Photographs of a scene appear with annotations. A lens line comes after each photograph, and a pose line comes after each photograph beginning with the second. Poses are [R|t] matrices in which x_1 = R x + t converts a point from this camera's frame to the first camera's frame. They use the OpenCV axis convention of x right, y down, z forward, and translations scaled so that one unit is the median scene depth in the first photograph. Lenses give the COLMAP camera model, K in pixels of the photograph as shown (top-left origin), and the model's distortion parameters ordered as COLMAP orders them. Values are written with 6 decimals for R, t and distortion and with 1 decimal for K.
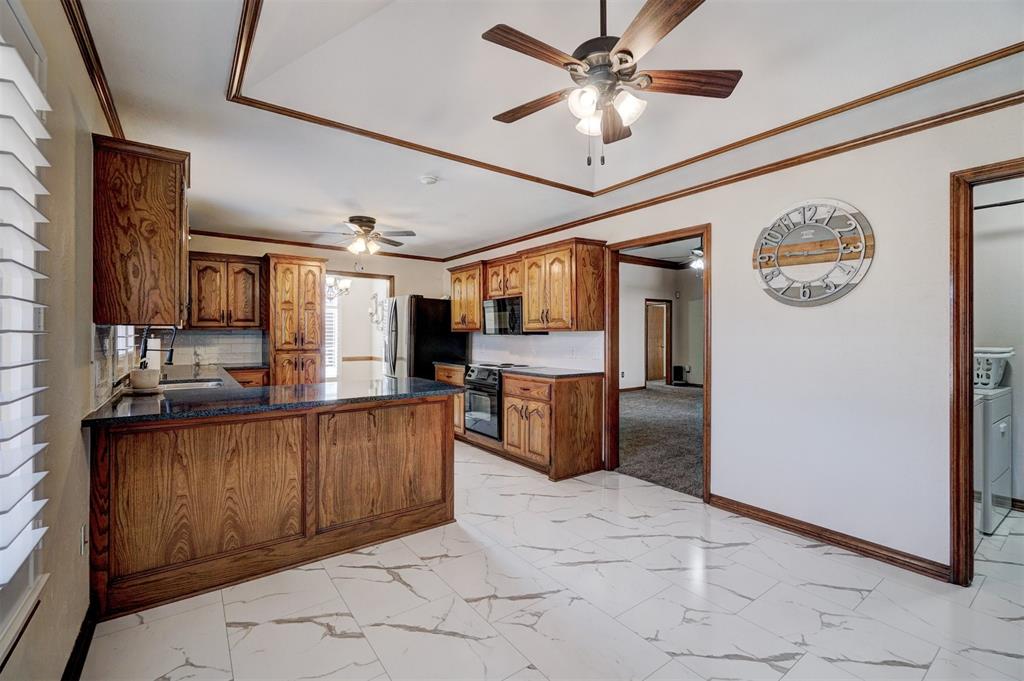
lens RADIAL K [[441.8, 0, 513.5], [0, 441.8, 332.7], [0, 0, 1]] dist [-0.002914, 0.000036]
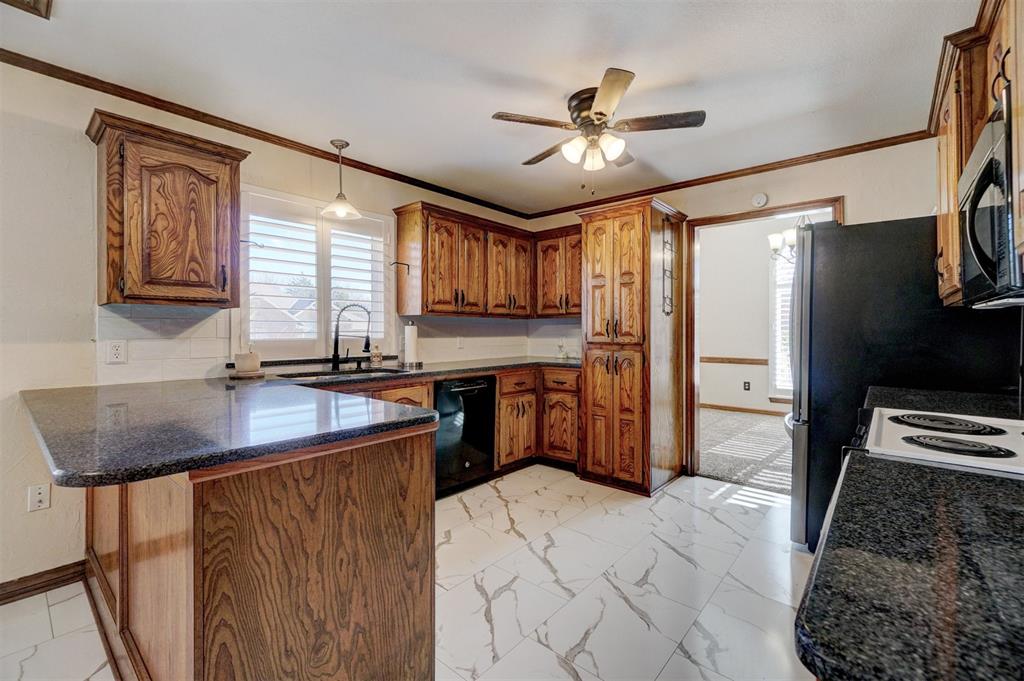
lens RADIAL K [[441.8, 0, 513.5], [0, 441.8, 332.7], [0, 0, 1]] dist [-0.002914, 0.000036]
pose [[0.228399, 0.001750, -0.973566, 0.164918], [0.003361, 0.999991, 0.002586, 0.022756], [0.973562, -0.003863, 0.228391, 0.835485]]
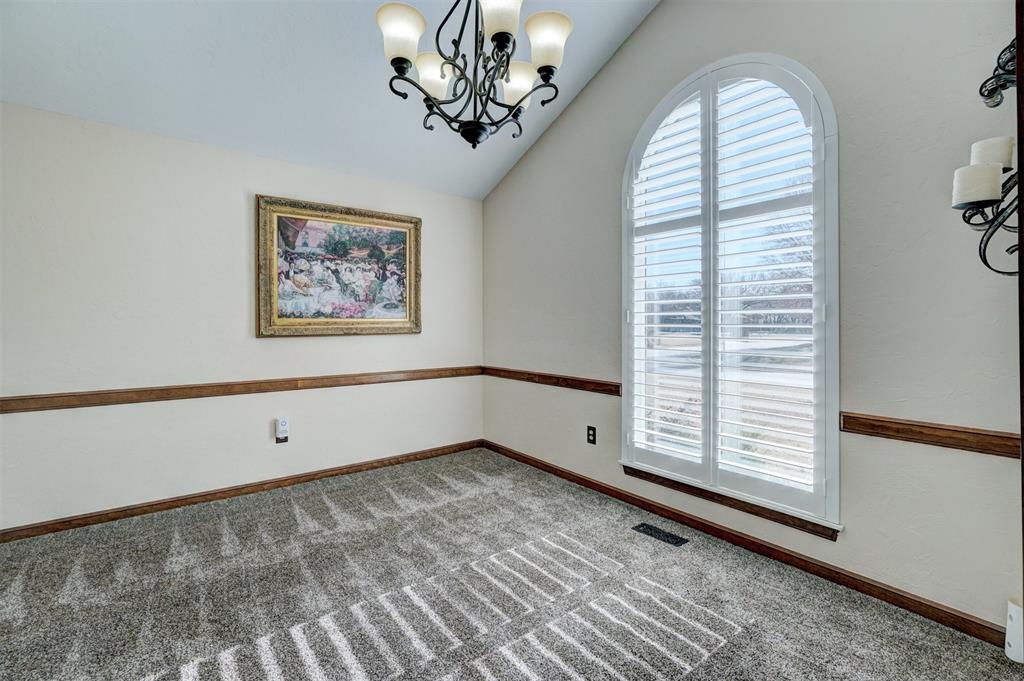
lens RADIAL K [[445.3, 0, 514.5], [0, 445.3, 328.8], [0, 0, 1]] dist [-0.006104, 0.000214]
pose [[0.036055, -0.000454, -0.999350, -0.370858], [0.002918, 0.999996, -0.000349, 0.028606], [0.999346, -0.002903, 0.036056, 1.810102]]
